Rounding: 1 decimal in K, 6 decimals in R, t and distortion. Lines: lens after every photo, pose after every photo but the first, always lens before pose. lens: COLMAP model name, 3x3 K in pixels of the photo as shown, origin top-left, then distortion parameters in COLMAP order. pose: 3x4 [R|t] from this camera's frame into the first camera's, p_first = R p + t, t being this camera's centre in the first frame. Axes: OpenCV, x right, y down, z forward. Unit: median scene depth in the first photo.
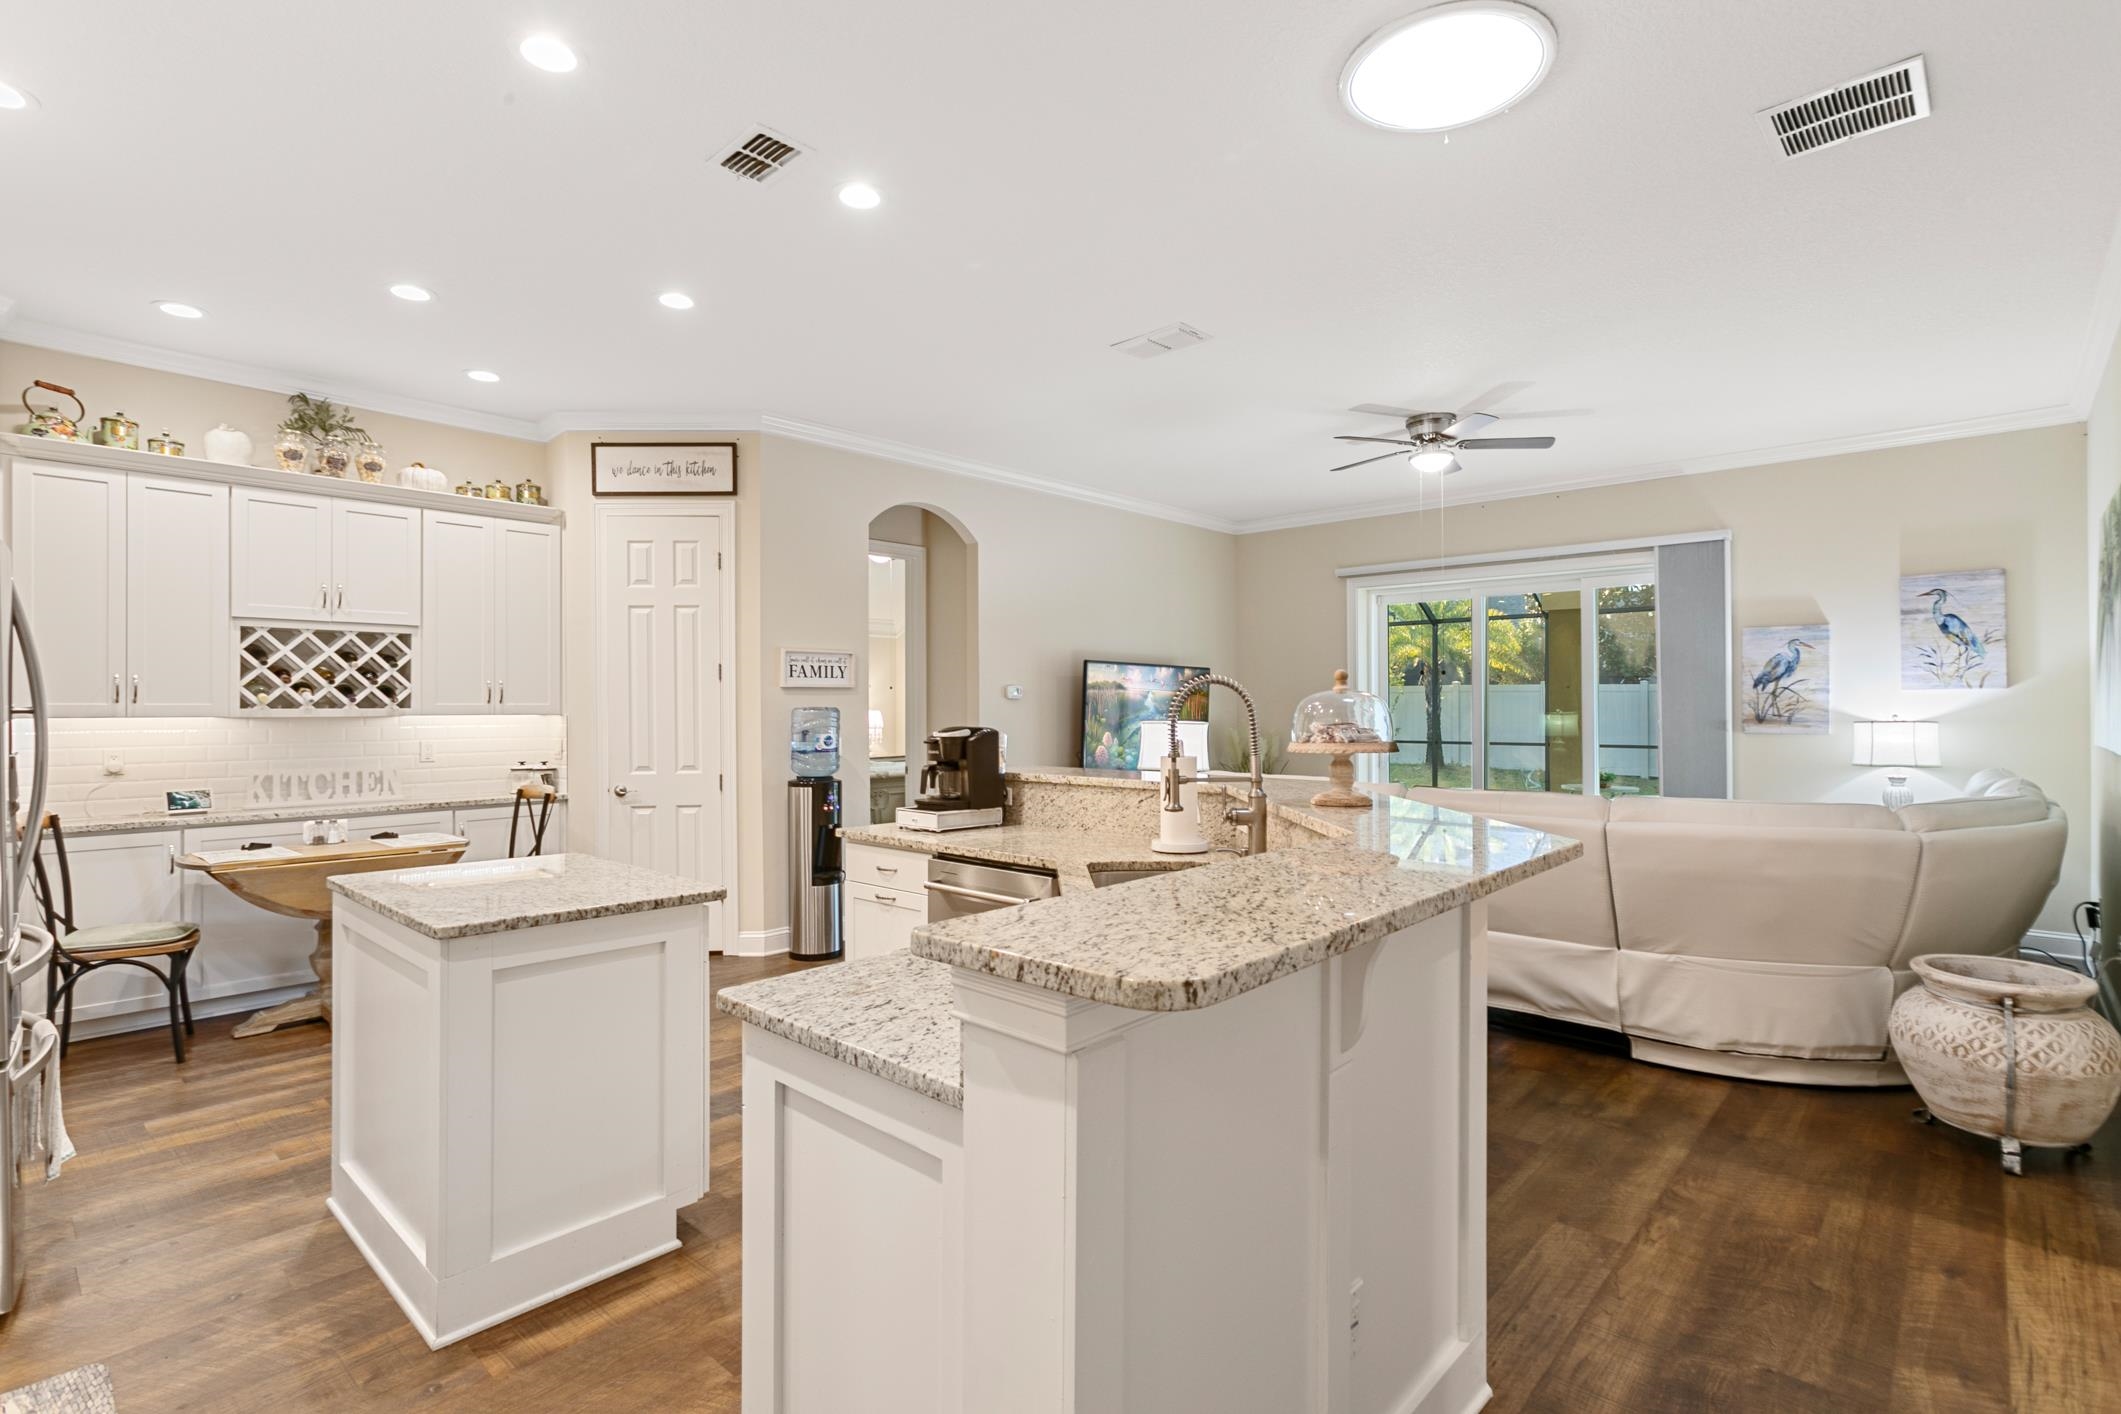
lens RADIAL K [[1004.0, 0, 1060.4], [0, 1004.0, 701.2], [0, 0, 1]] dist [0.002138, 0.000175]
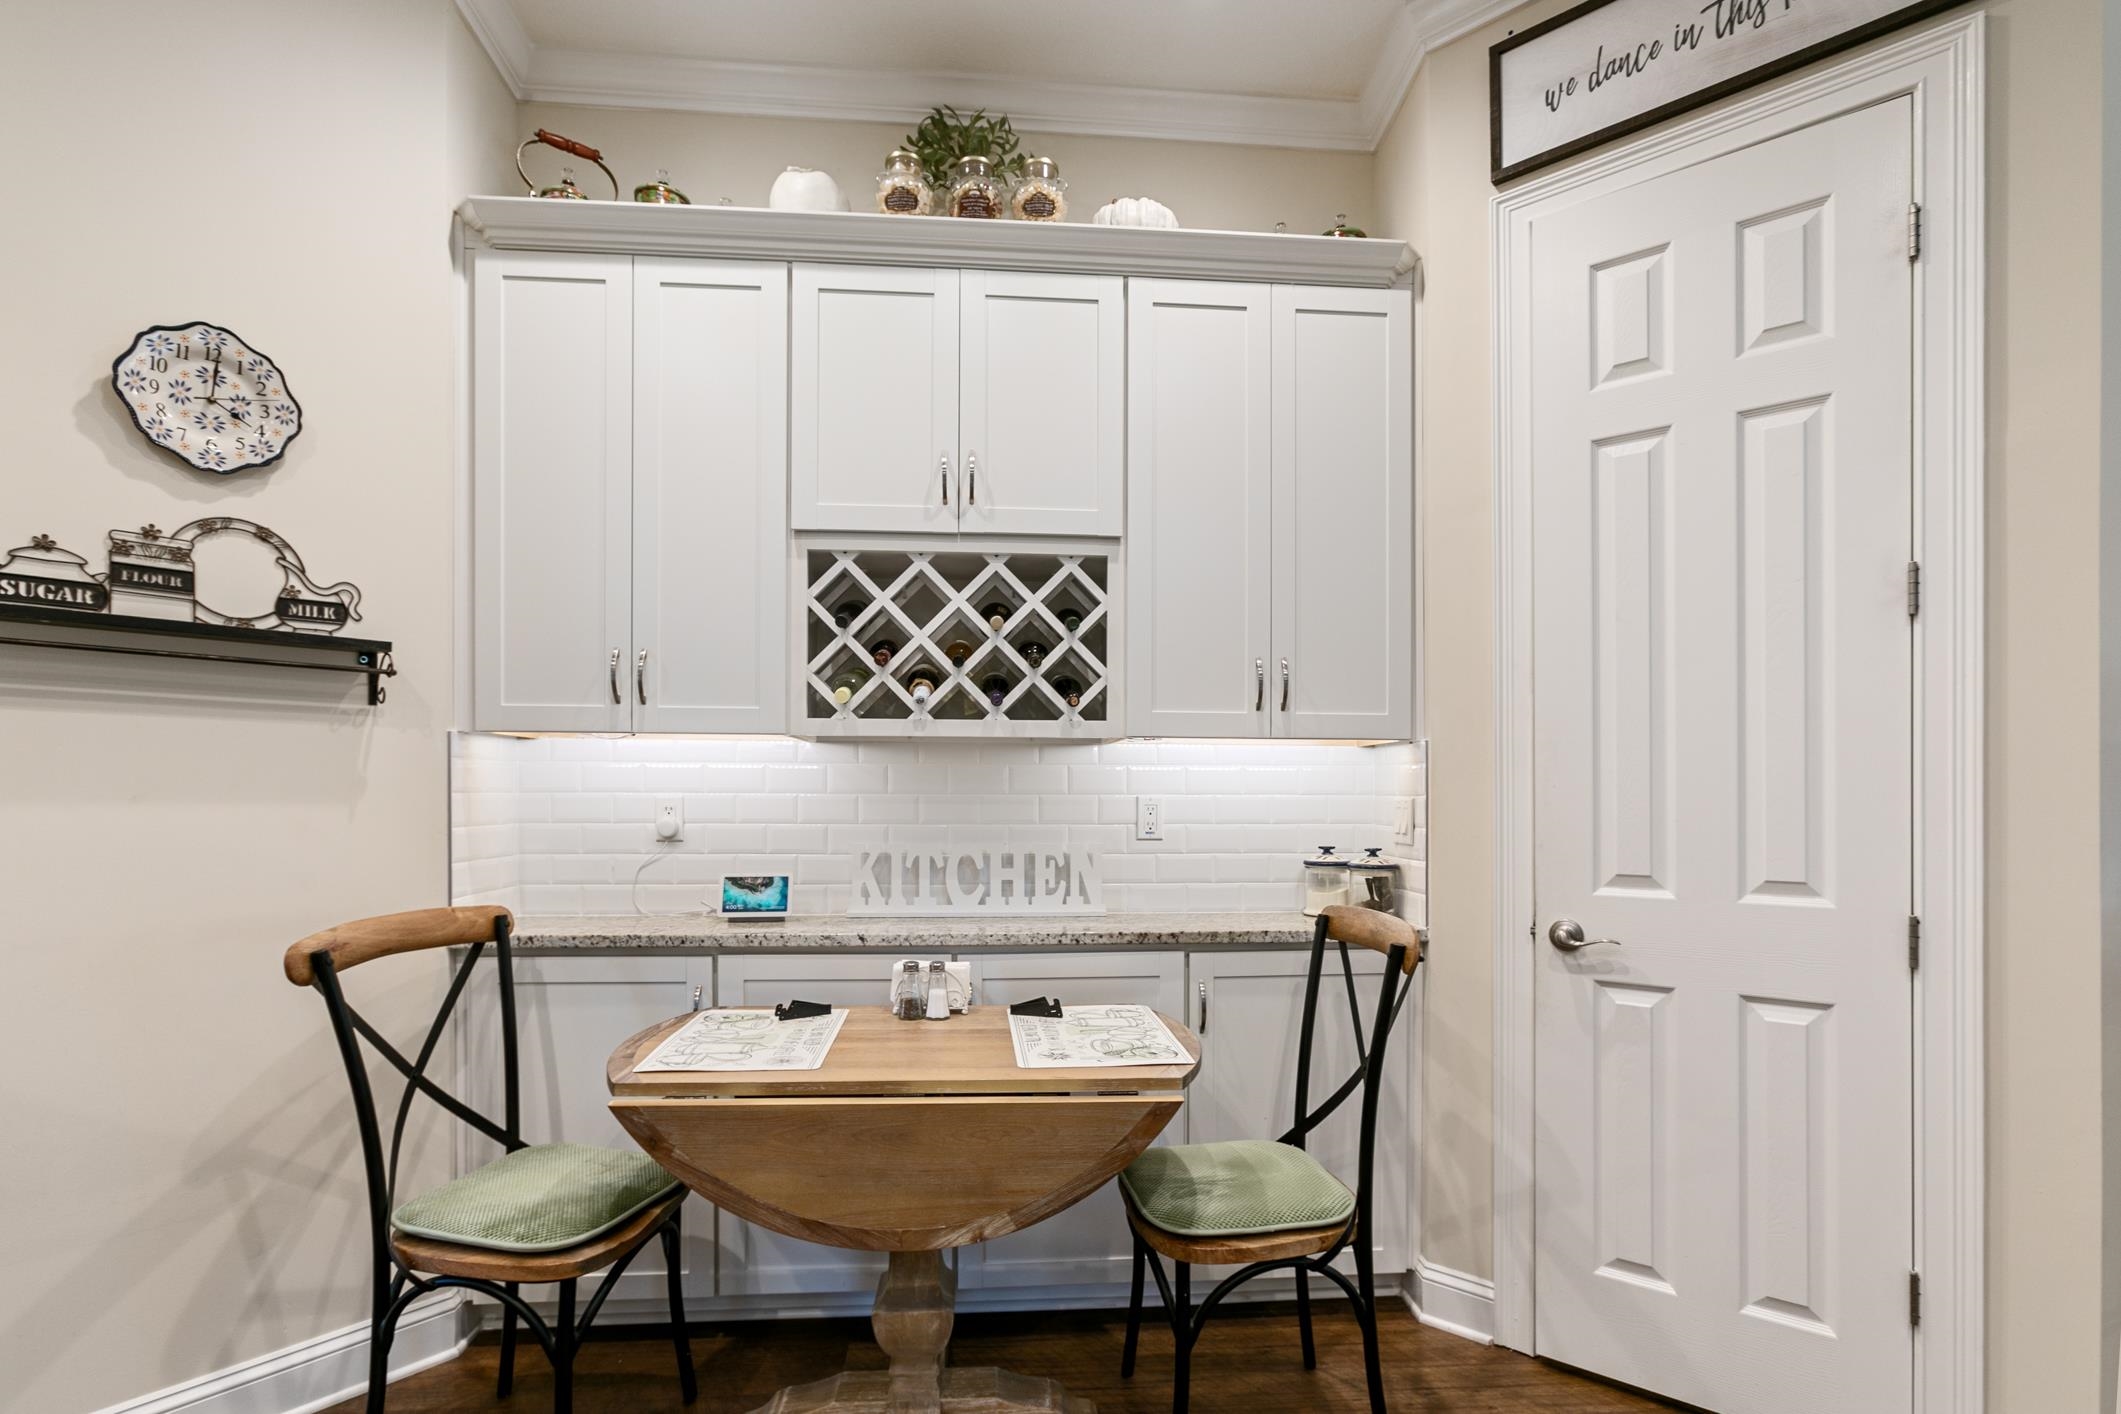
lens RADIAL K [[963.8, 0, 1051.1], [0, 963.8, 790.2], [0, 0, 1]] dist [0.001224, 0.000563]
pose [[0.725317, 0.006078, -0.688388, -0.370825], [-0.002155, 0.999976, 0.006560, 0.036561], [0.688412, -0.003275, 0.725313, 0.679513]]
